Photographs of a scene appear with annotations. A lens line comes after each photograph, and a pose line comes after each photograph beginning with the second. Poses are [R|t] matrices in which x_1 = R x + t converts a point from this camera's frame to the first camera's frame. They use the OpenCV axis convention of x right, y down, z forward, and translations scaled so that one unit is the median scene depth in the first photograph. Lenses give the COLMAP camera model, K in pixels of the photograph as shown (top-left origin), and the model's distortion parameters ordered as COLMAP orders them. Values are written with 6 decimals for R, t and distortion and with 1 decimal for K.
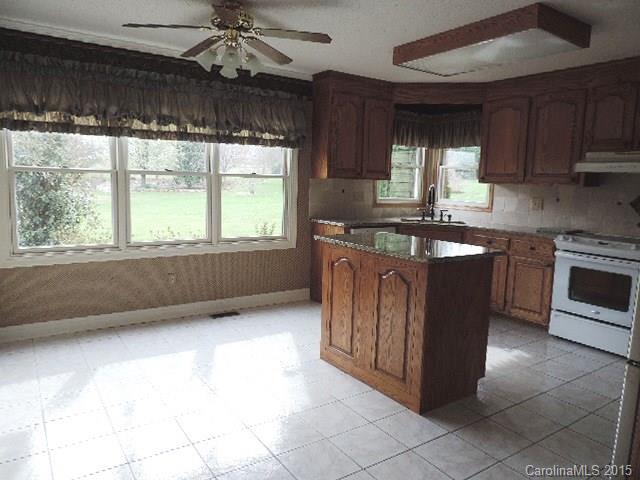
lens RADIAL K [[460.3, 0, 322.0], [0, 460.3, 241.2], [0, 0, 1]] dist [-0.006998, -0.002583]
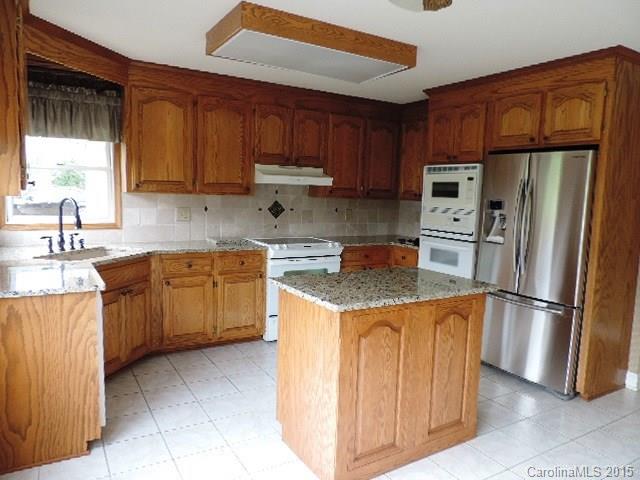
lens RADIAL K [[460.3, 0, 322.0], [0, 460.3, 241.2], [0, 0, 1]] dist [-0.006998, -0.002583]
pose [[0.056758, -0.139248, 0.988630, -0.475189], [0.101064, 0.985941, 0.133067, -0.140257], [-0.993260, 0.092363, 0.070033, 0.772520]]
